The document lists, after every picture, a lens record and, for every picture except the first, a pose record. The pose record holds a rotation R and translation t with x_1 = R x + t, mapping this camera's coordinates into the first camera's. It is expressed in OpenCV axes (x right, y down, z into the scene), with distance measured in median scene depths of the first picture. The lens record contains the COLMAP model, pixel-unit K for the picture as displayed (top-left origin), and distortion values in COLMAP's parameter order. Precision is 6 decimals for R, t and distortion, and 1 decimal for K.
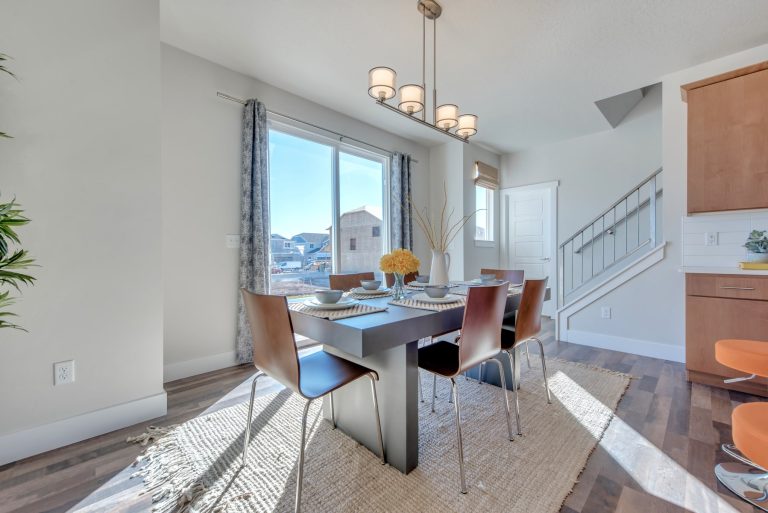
lens RADIAL K [[308.5, 0, 385.9], [0, 308.5, 256.1], [0, 0, 1]] dist [0.011549, -0.000677]
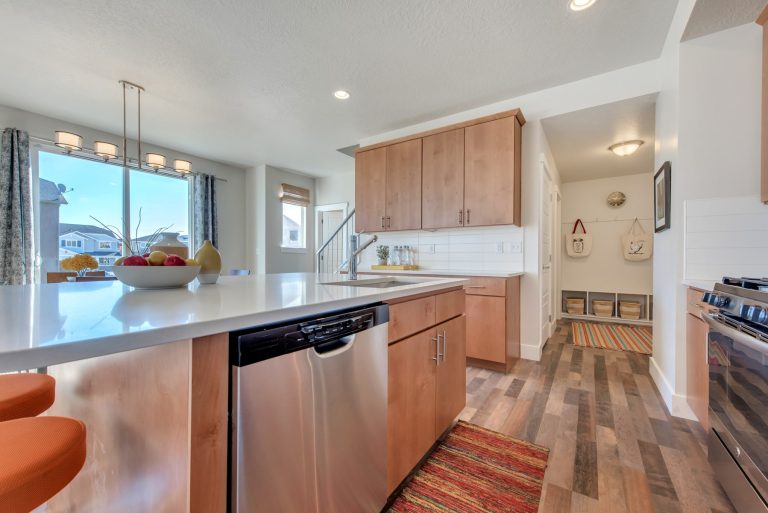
lens RADIAL K [[308.5, 0, 385.9], [0, 308.5, 256.1], [0, 0, 1]] dist [0.011549, -0.000677]
pose [[0.978271, 0.011502, 0.207010, 0.566672], [-0.008841, 0.999866, -0.013772, -0.003429], [-0.207141, 0.011643, 0.978242, -0.368728]]
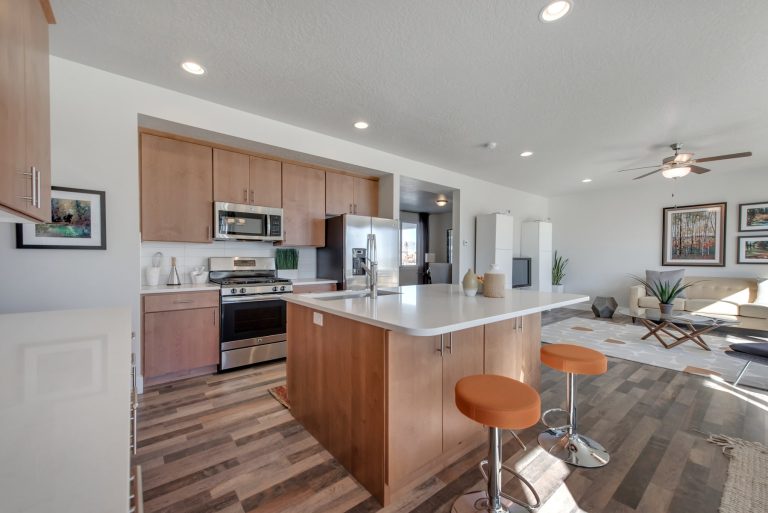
lens RADIAL K [[309.4, 0, 386.9], [0, 309.4, 261.5], [0, 0, 1]] dist [0.009543, -0.000216]
pose [[-0.996670, -0.001282, 0.081534, 0.543009], [-0.000327, 0.999931, 0.011723, -0.051893], [-0.081543, 0.011657, -0.996602, 0.728645]]
